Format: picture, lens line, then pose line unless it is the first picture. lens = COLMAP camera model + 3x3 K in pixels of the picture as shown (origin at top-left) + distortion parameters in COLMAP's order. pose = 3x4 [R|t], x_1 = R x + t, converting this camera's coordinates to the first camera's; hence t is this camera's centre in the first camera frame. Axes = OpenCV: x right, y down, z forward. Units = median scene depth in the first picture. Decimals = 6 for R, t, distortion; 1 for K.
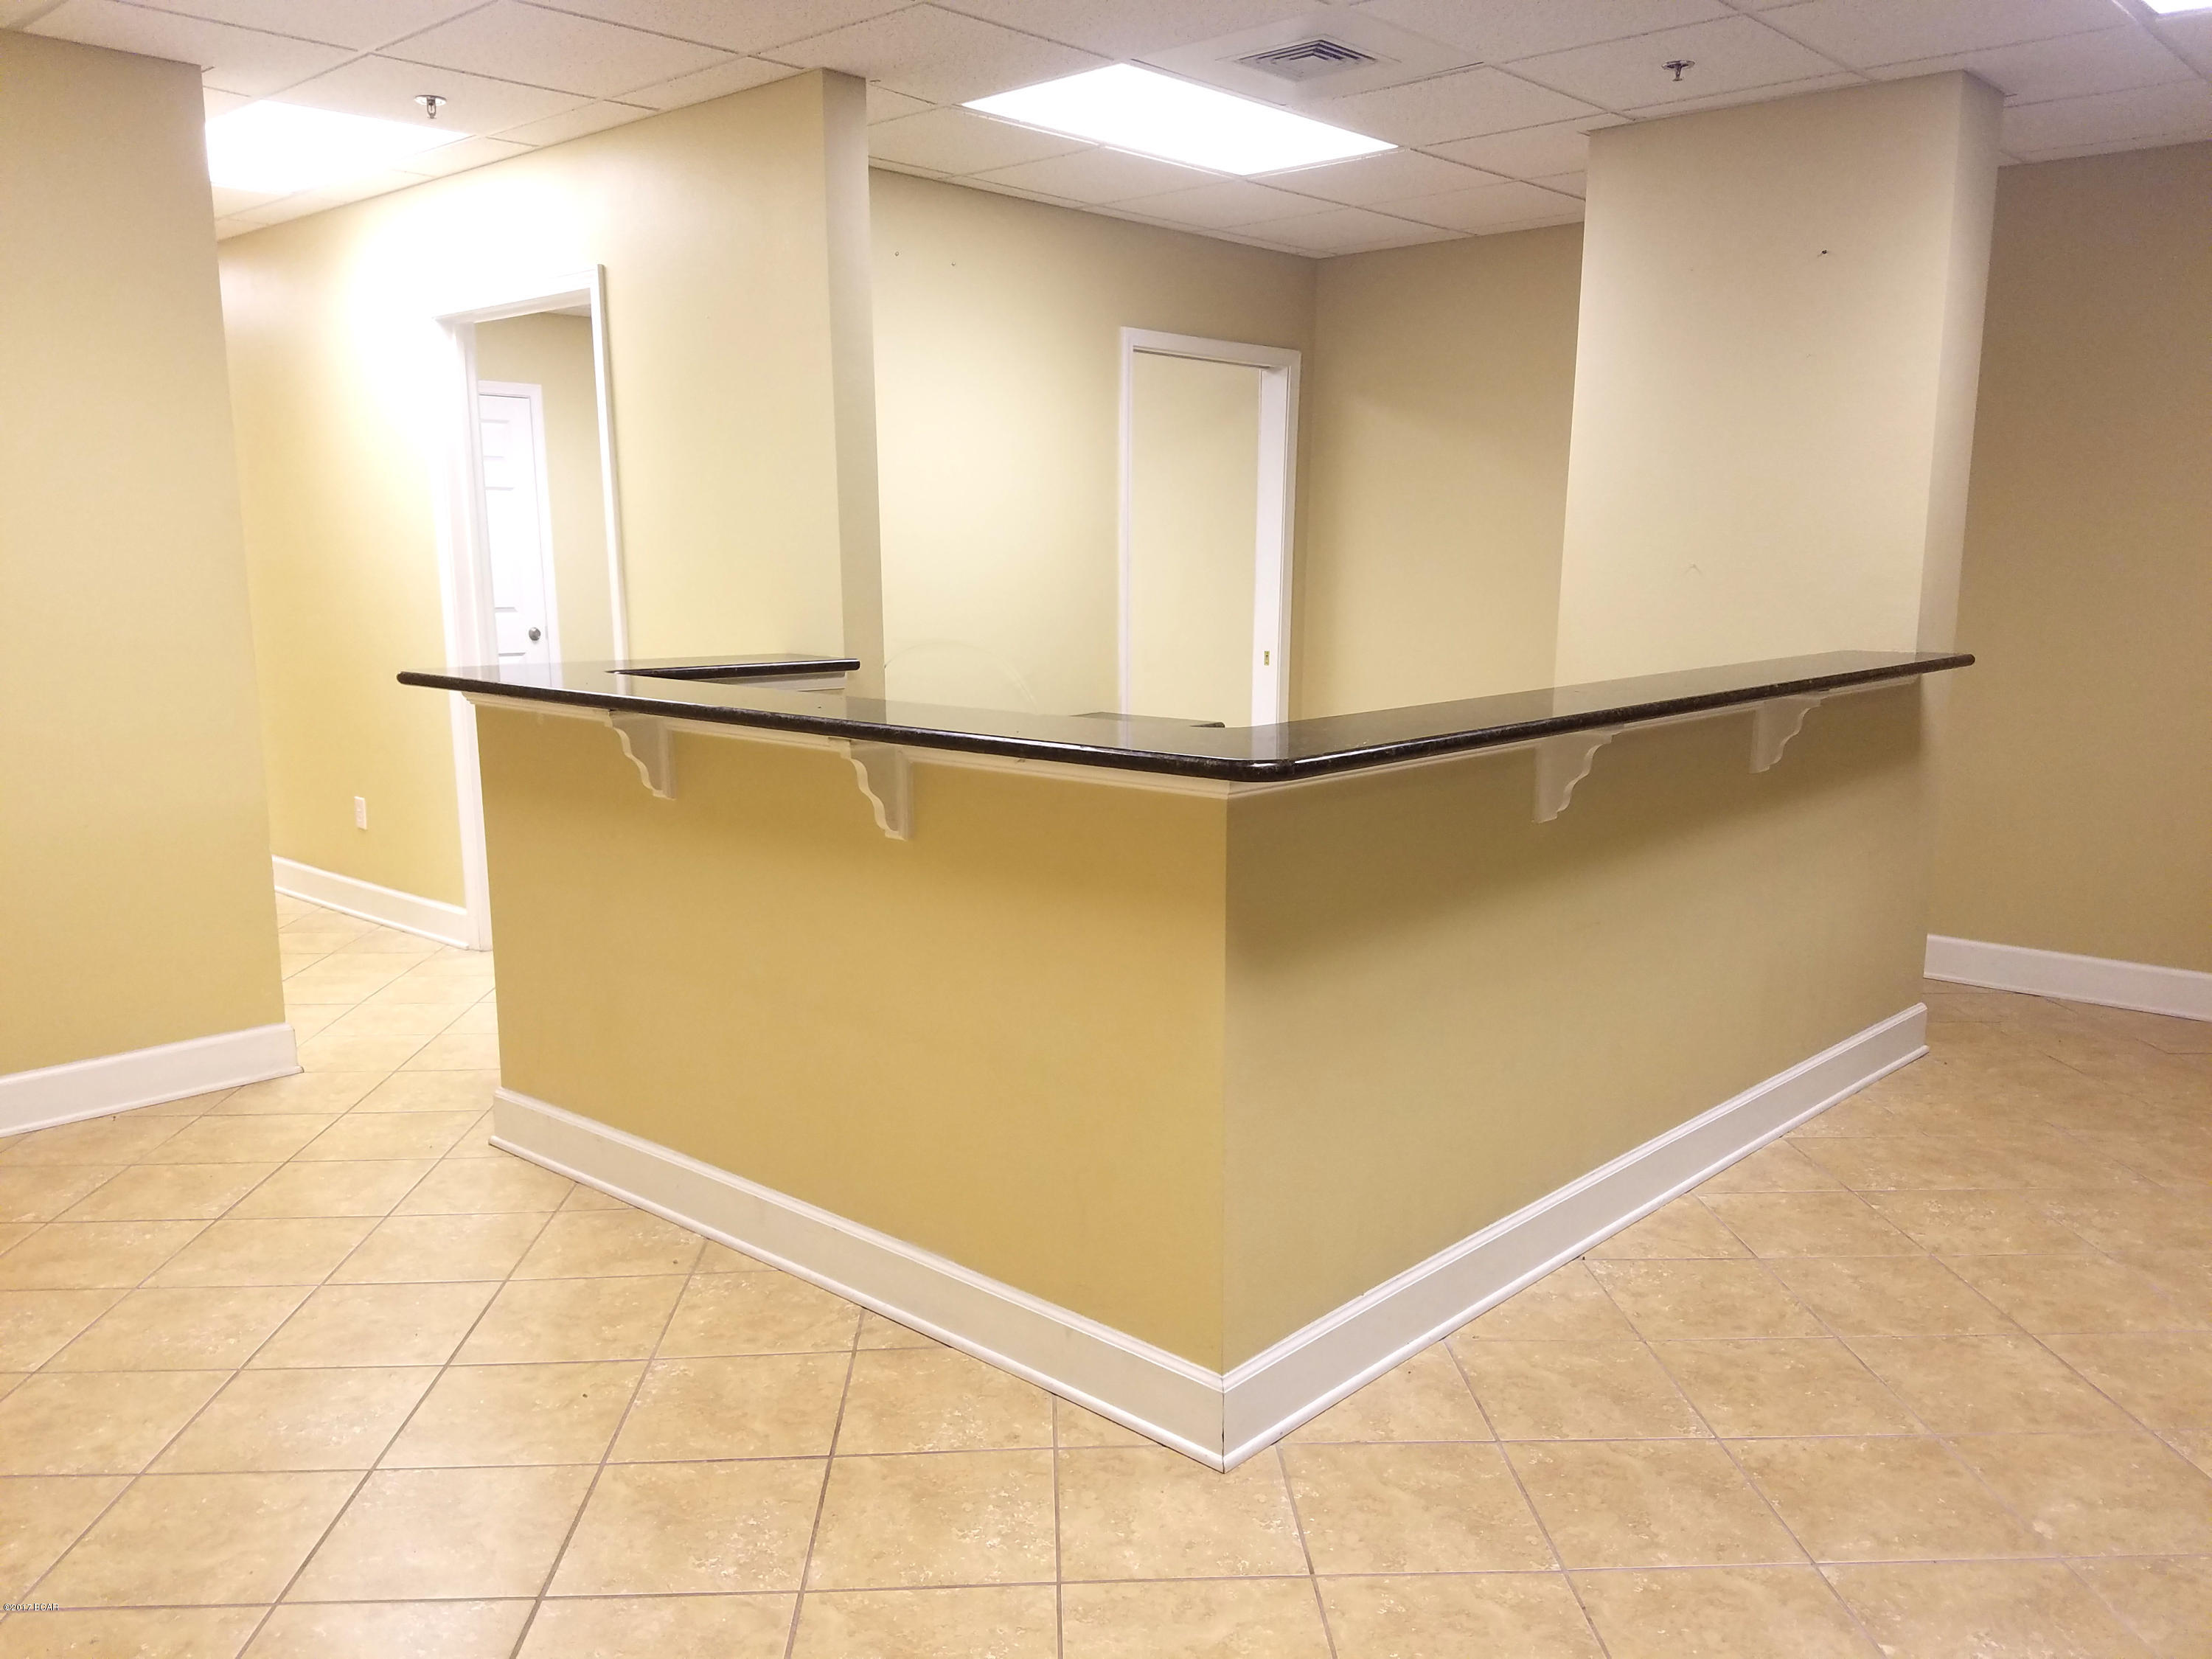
lens RADIAL K [[1683.3, 0, 1096.2], [0, 1683.3, 851.7], [0, 0, 1]] dist [0.041130, -0.083282]
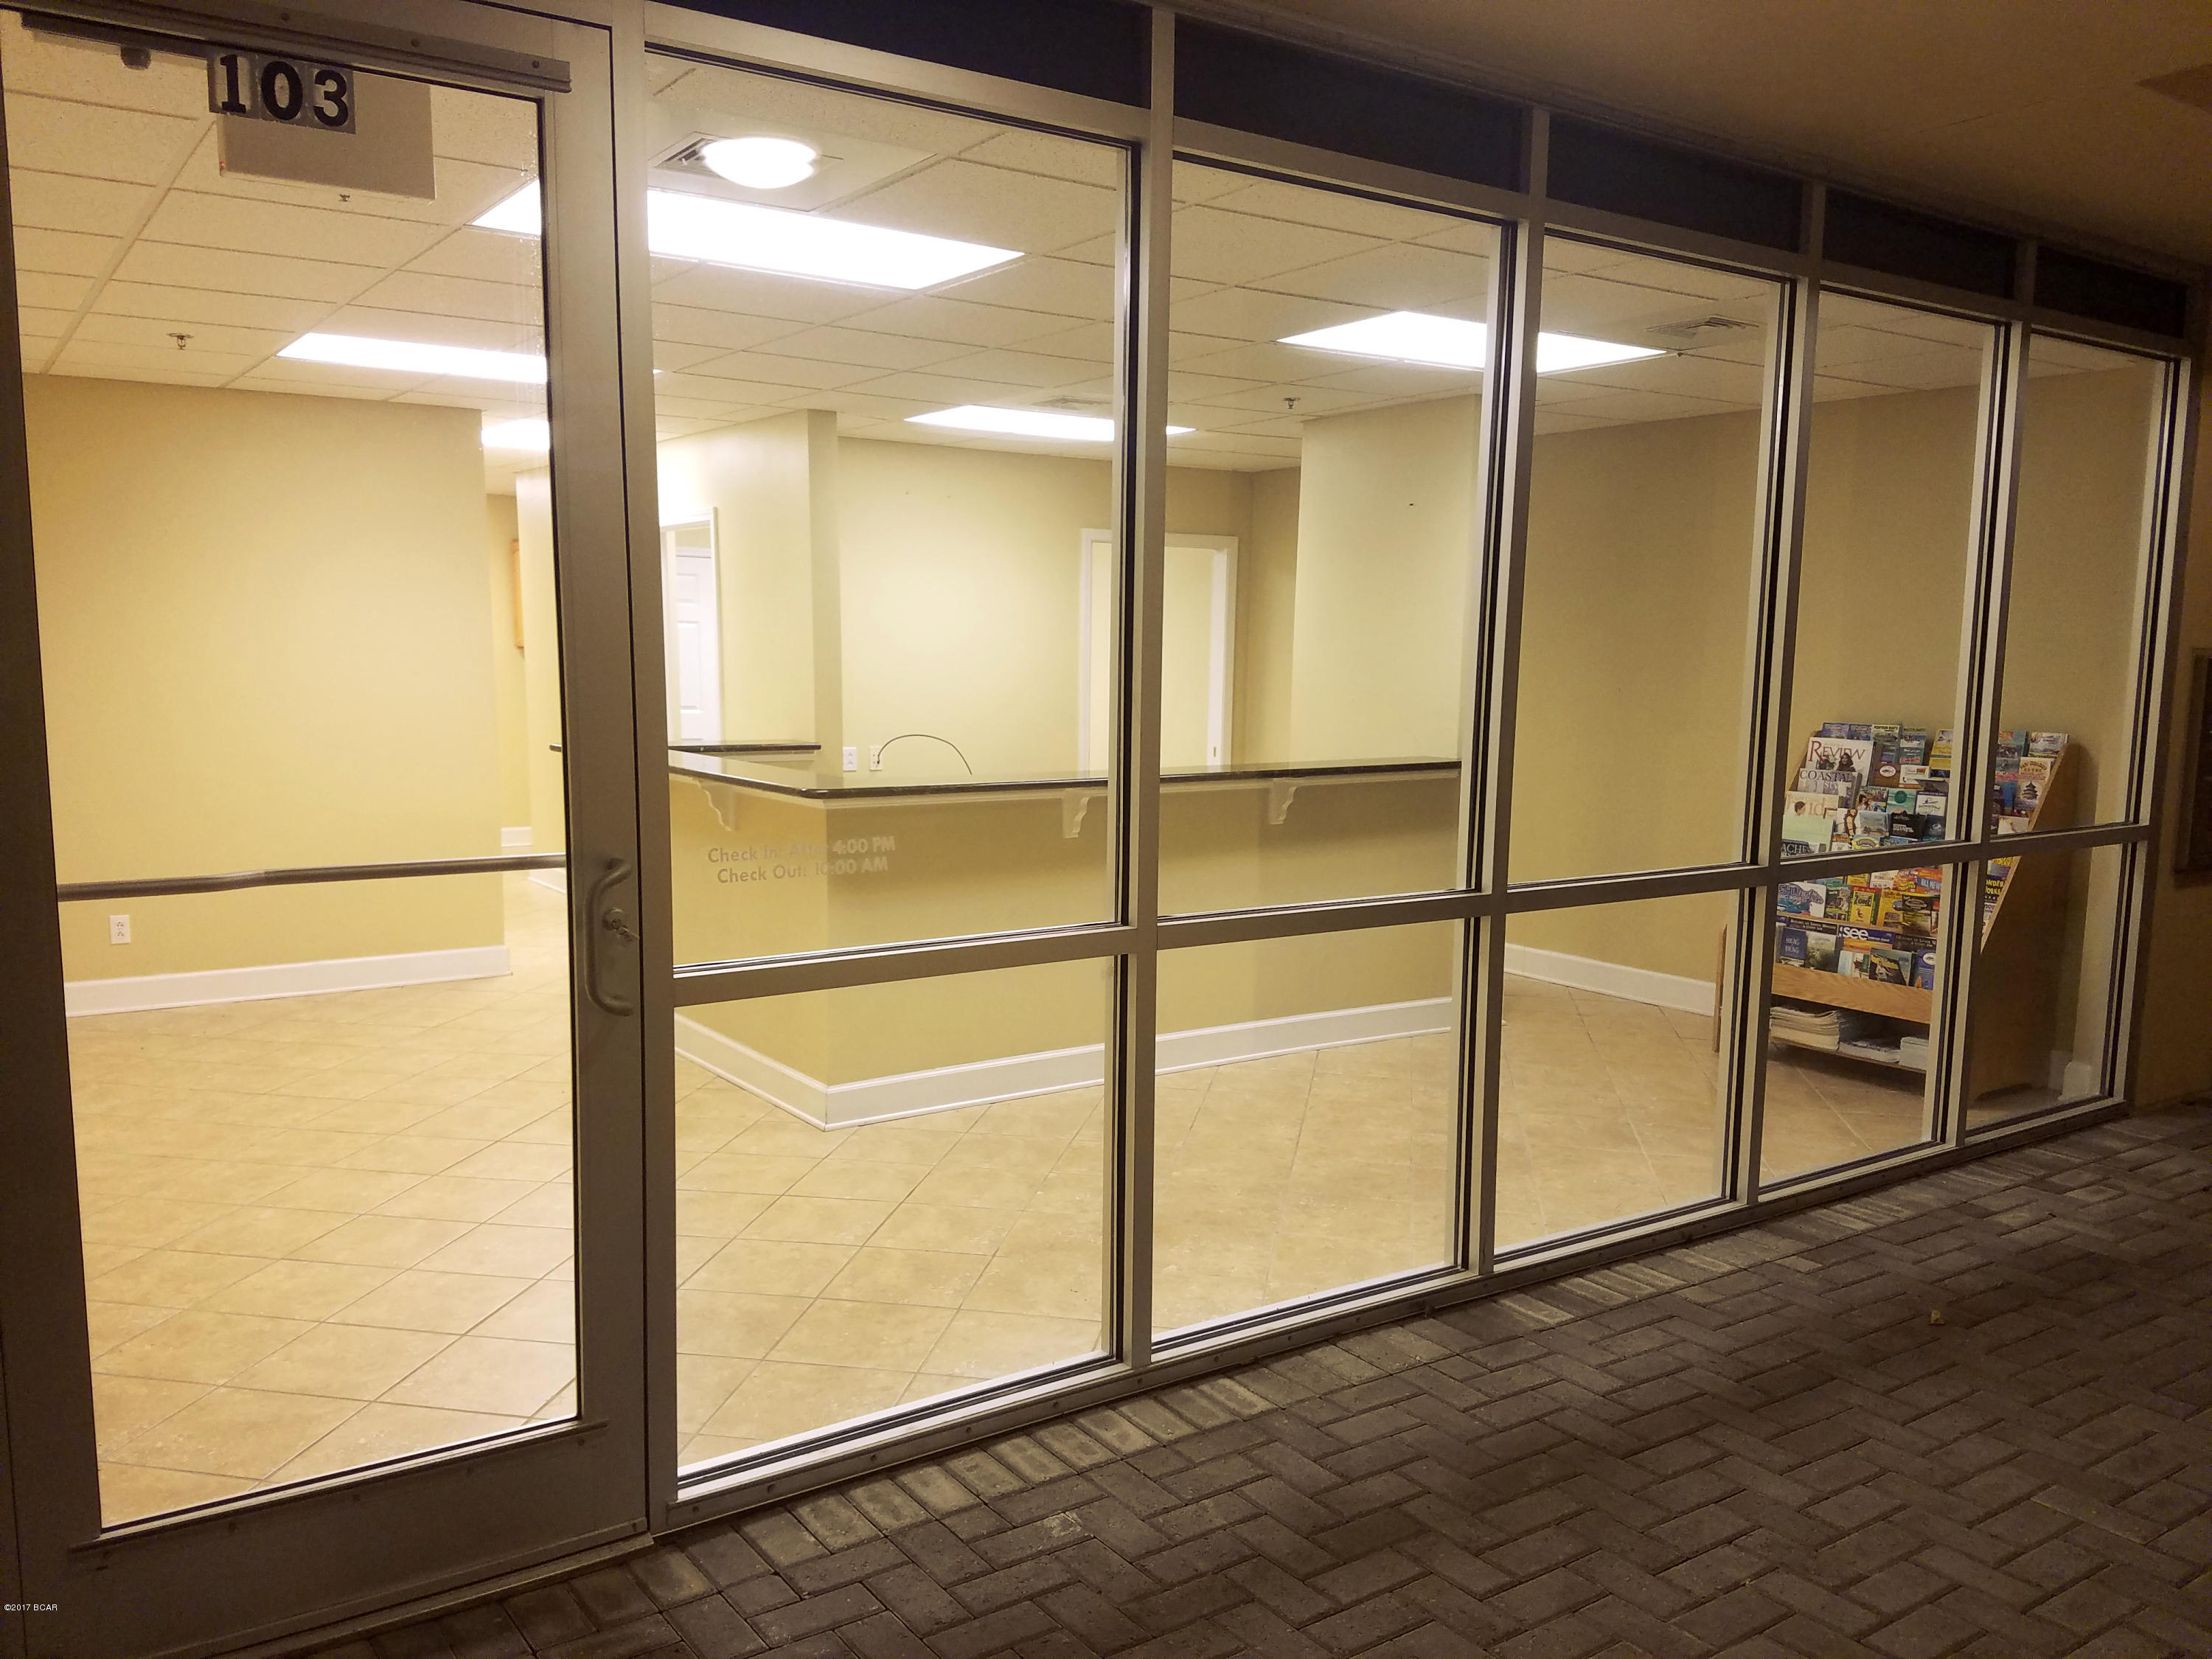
lens RADIAL K [[1682.7, 0, 1106.0], [0, 1682.7, 829.5], [0, 0, 1]] dist [0.105733, -0.161950]
pose [[0.976567, 0.034267, -0.212470, 0.602343], [-0.048904, 0.996749, -0.064023, 0.079142], [0.209586, 0.072914, 0.975068, -0.706431]]
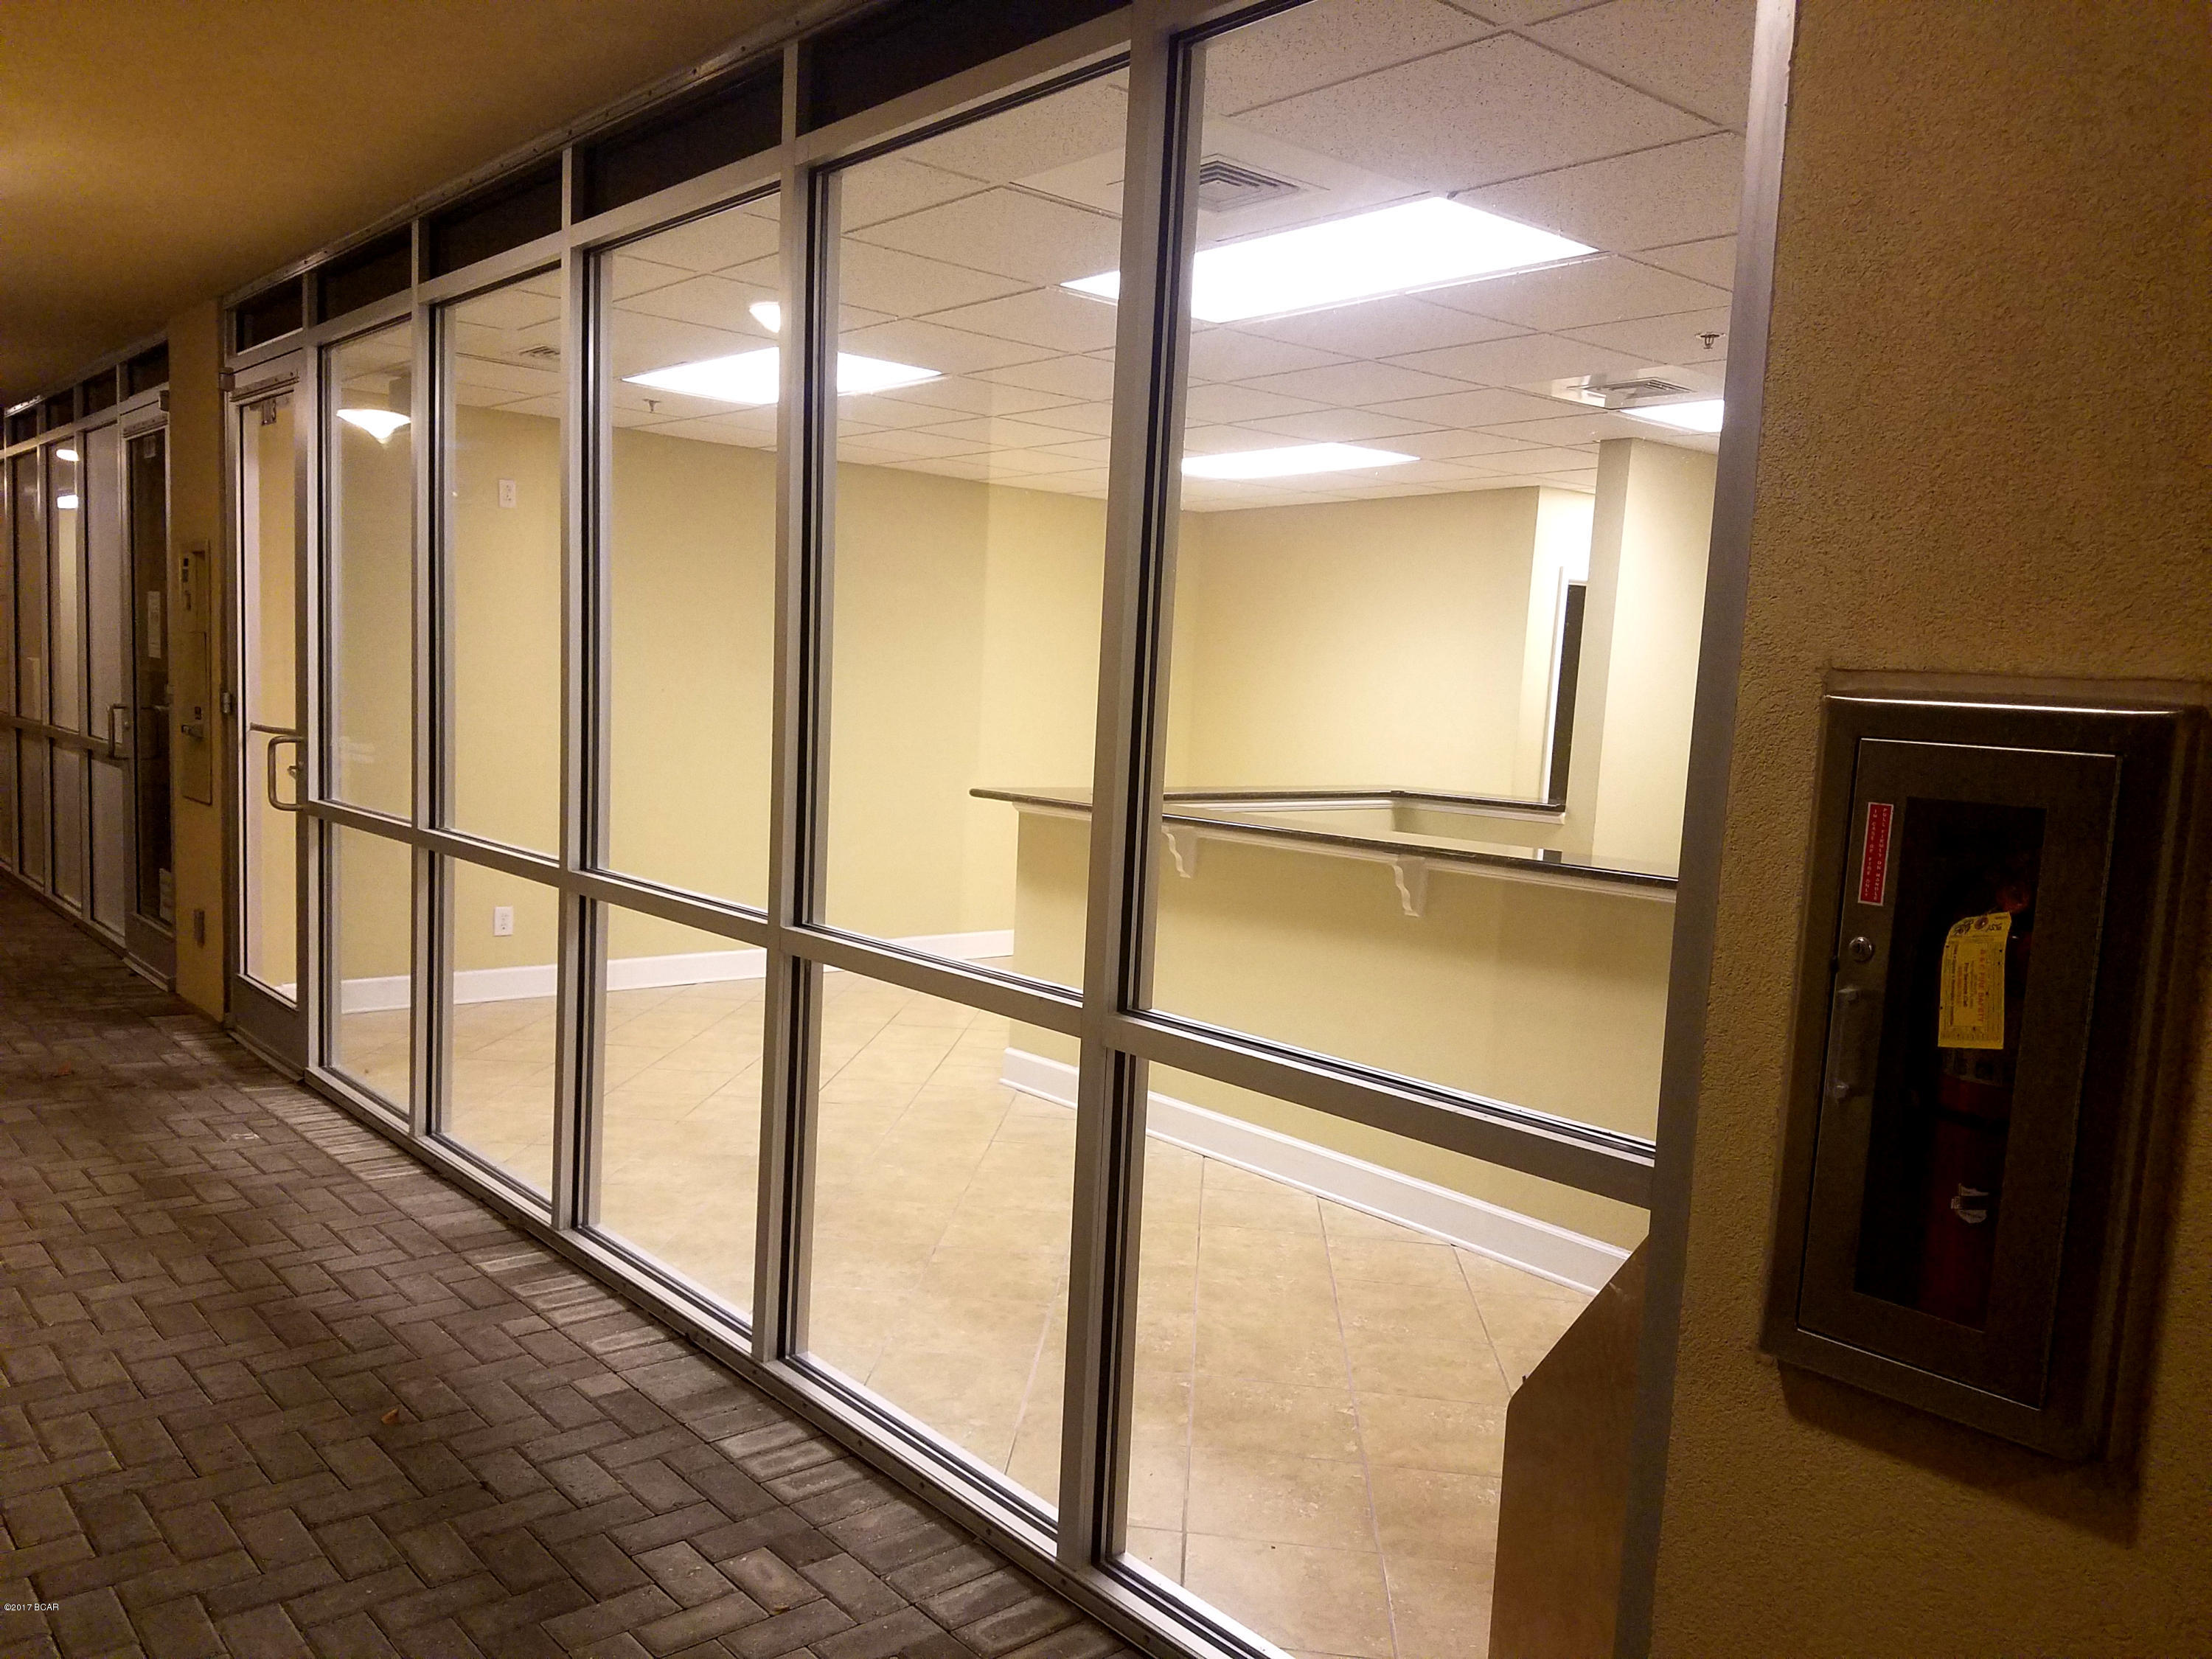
lens RADIAL K [[1748.7, 0, 1106.0], [0, 1748.7, 829.5], [0, 0, 1]] dist [0.072265, -0.092415]
pose [[-0.118187, 0.078237, -0.989904, 1.805681], [-0.215152, 0.971192, 0.102446, -0.202828], [0.969403, 0.225088, -0.097950, 0.925903]]
